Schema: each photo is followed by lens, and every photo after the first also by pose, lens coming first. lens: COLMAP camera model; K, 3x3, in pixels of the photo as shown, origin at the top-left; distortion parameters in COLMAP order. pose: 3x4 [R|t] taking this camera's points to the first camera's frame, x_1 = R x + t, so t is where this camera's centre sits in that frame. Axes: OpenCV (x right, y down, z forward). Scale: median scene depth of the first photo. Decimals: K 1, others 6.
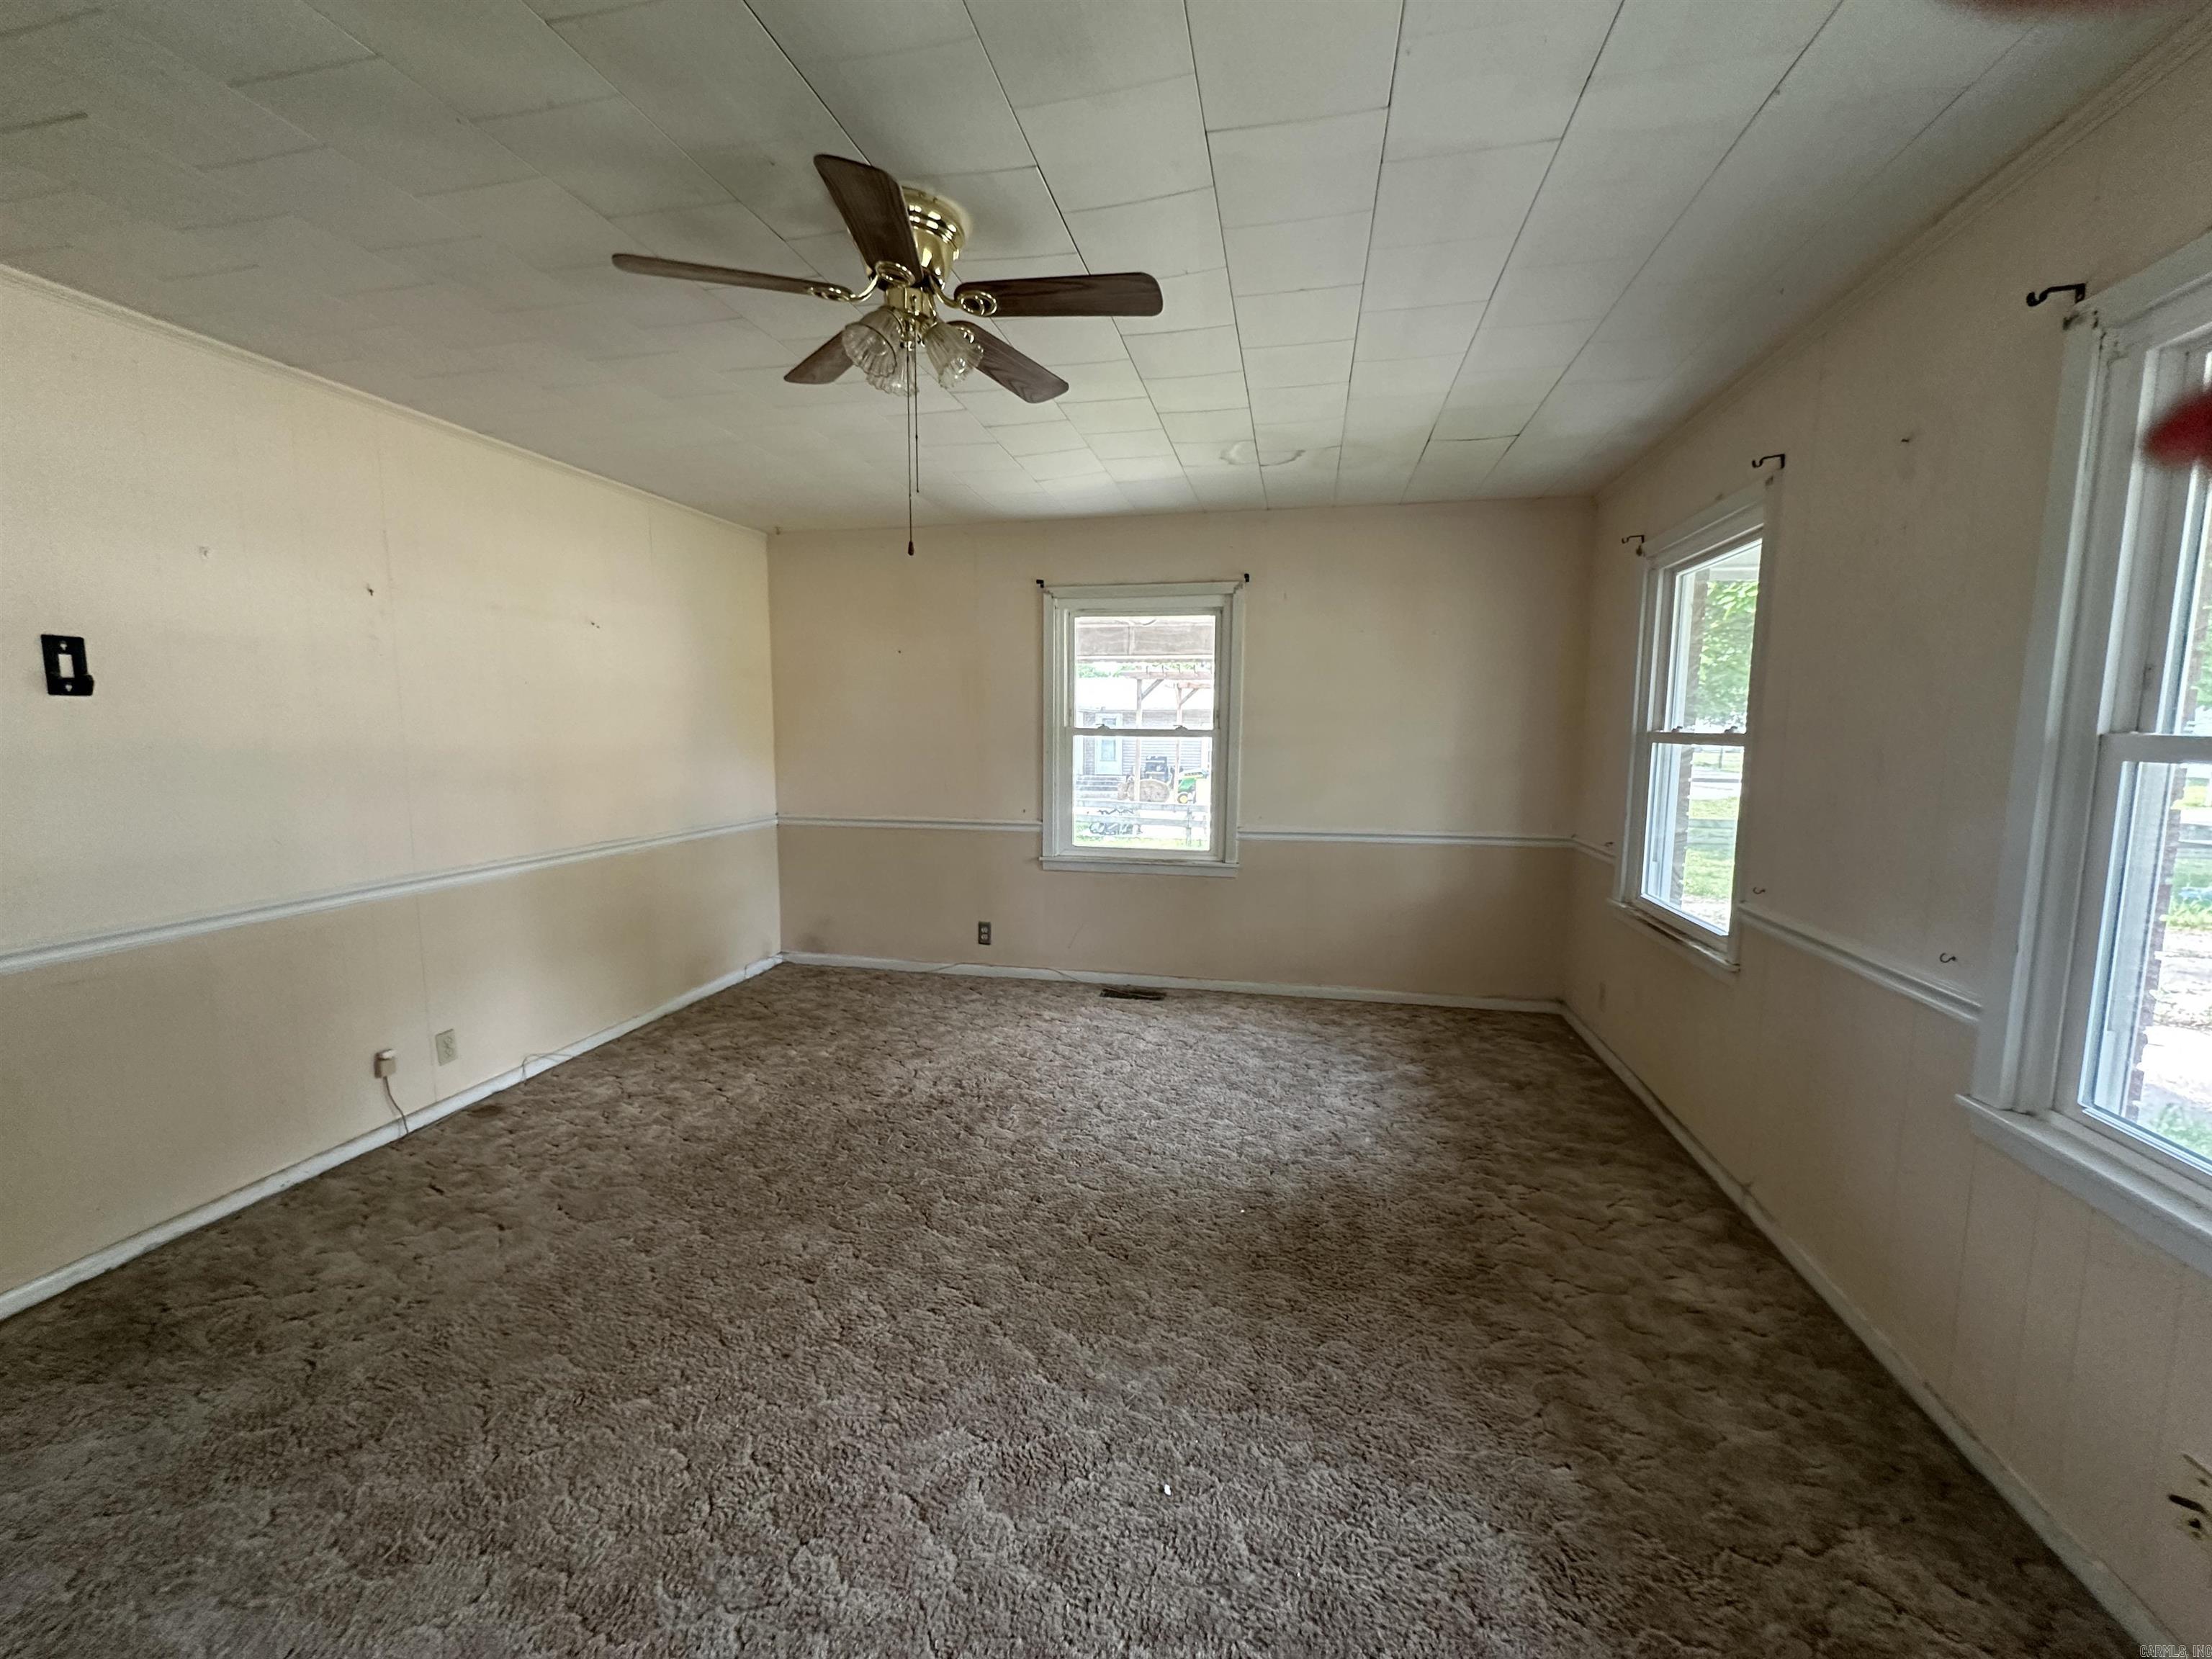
lens RADIAL K [[884.6, 0, 1106.0], [0, 884.6, 829.5], [0, 0, 1]] dist [-0.000957, 0.000249]
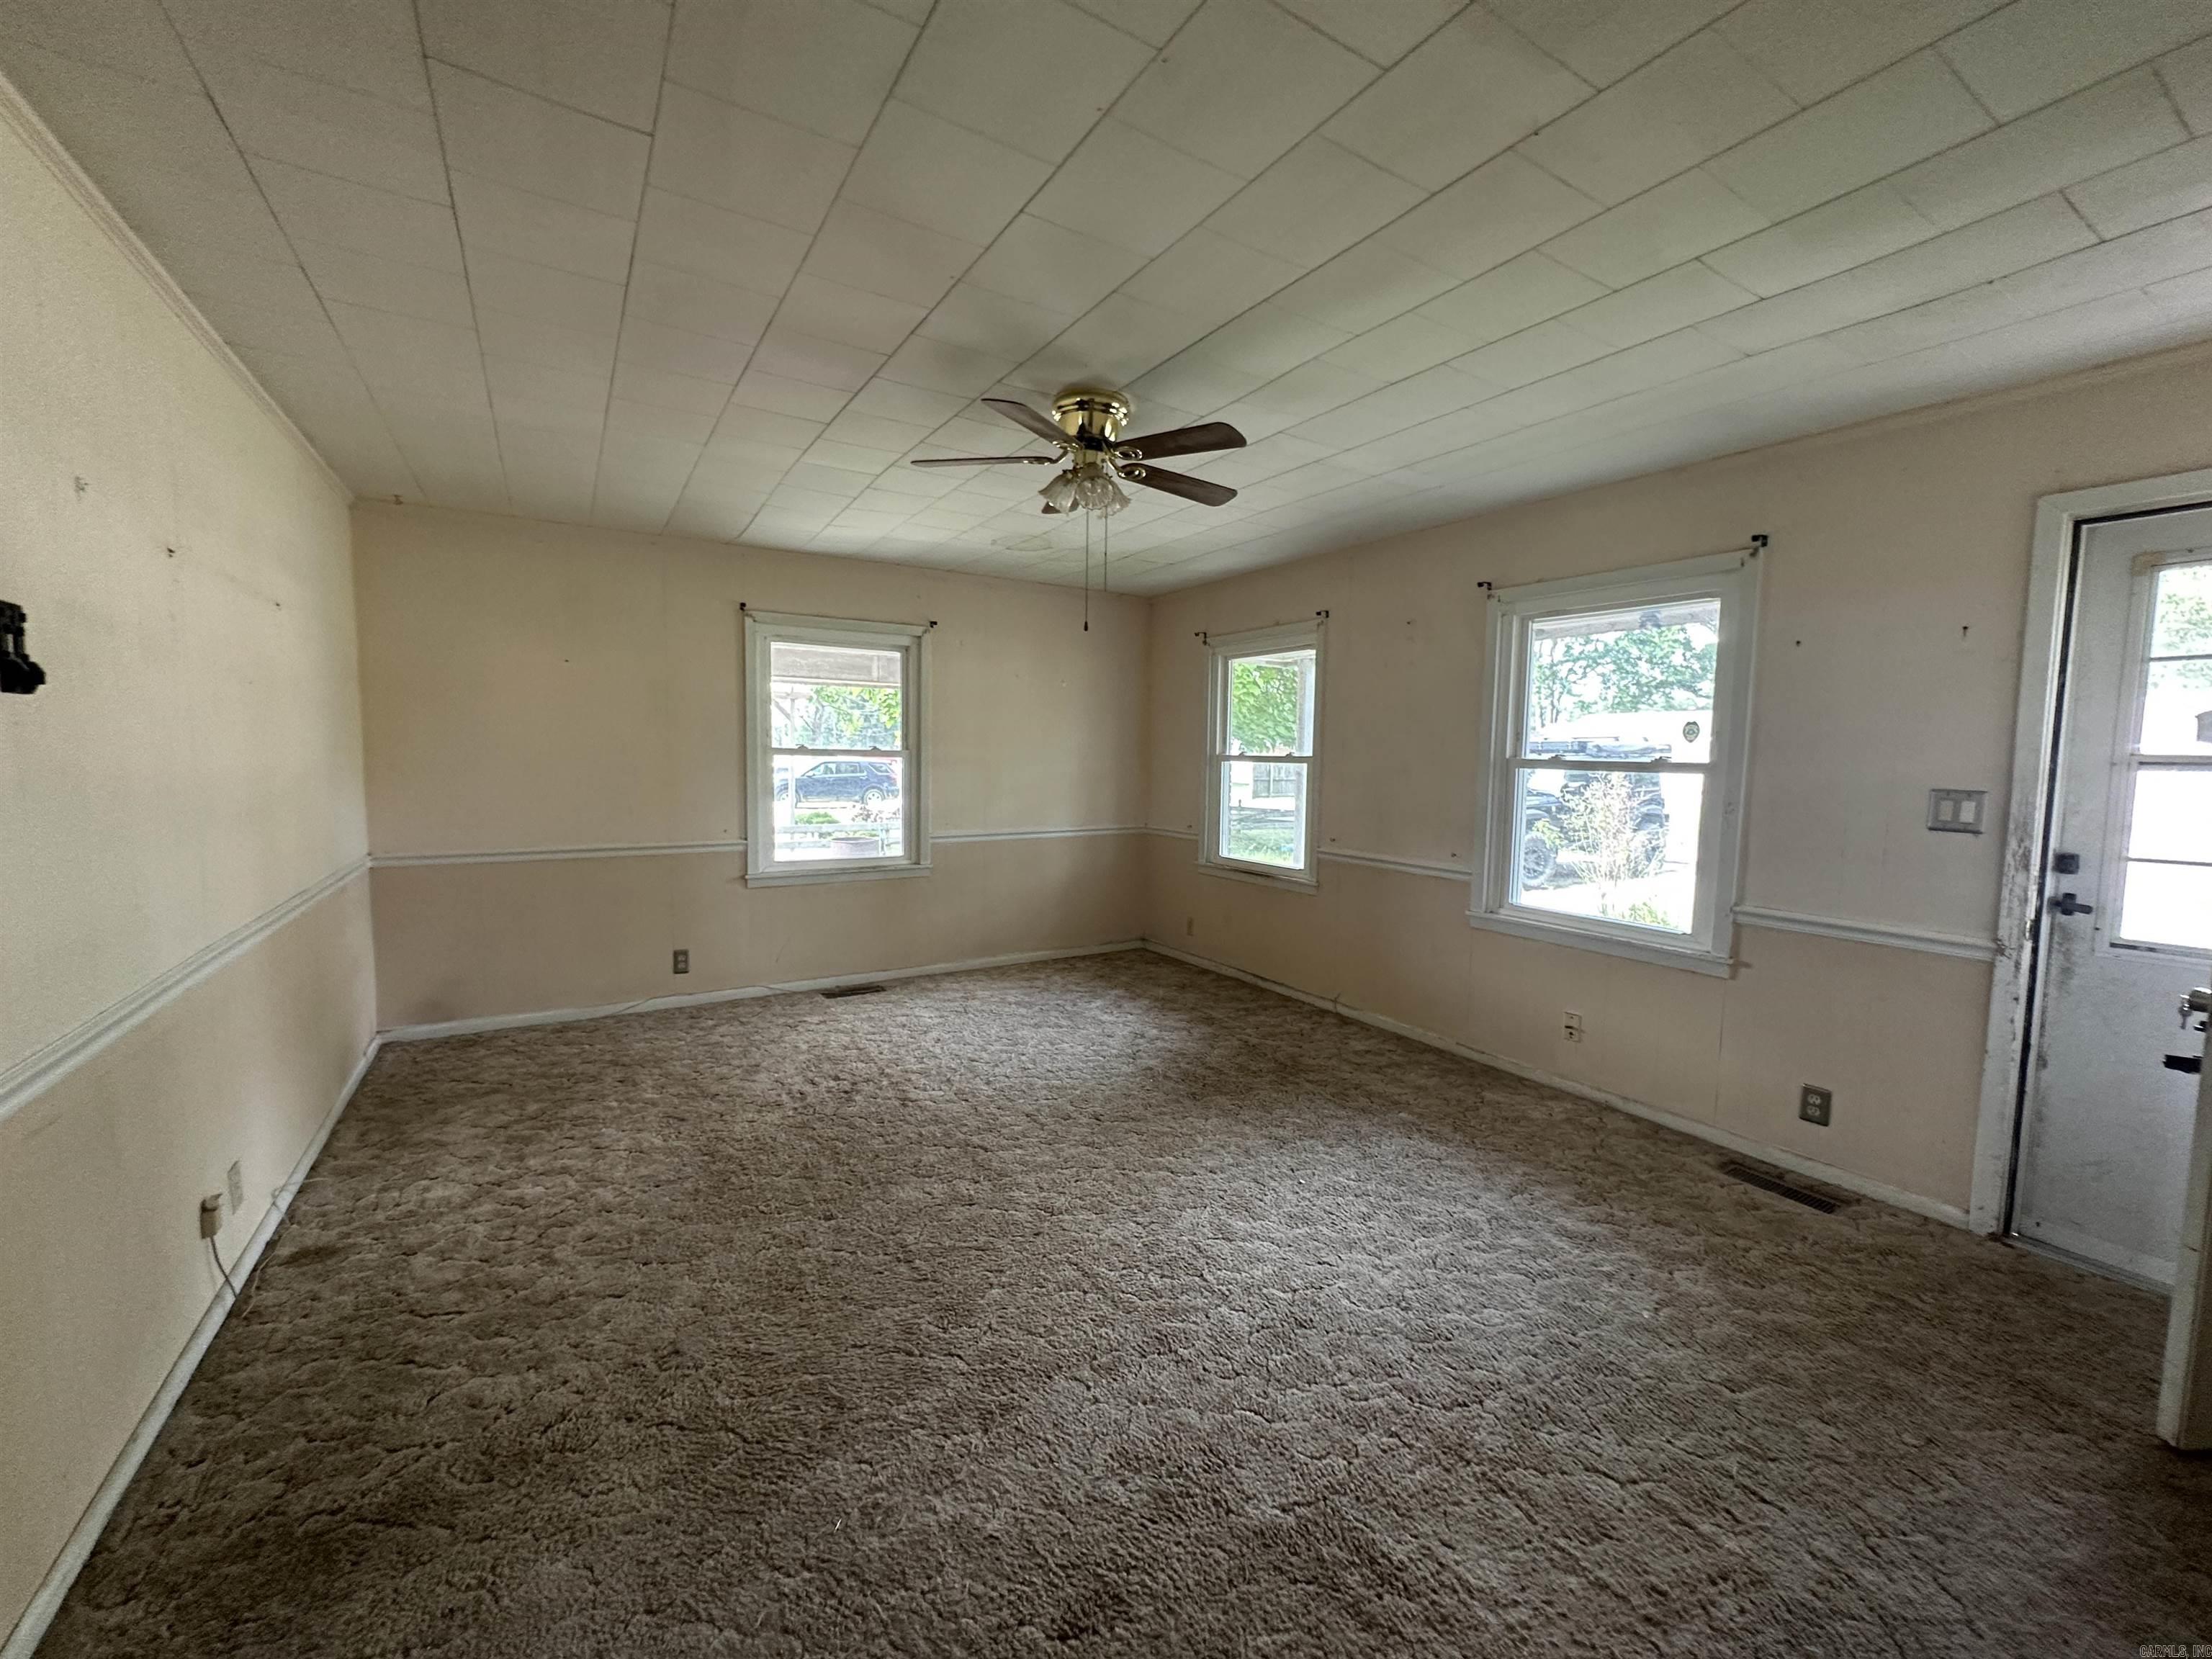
lens RADIAL K [[884.6, 0, 1106.0], [0, 884.6, 829.5], [0, 0, 1]] dist [-0.000957, 0.000249]
pose [[0.718523, -0.054937, 0.693331, -0.589497], [0.069534, 0.997555, 0.006981, 0.000237], [-0.692019, 0.043194, 0.720586, -0.016314]]
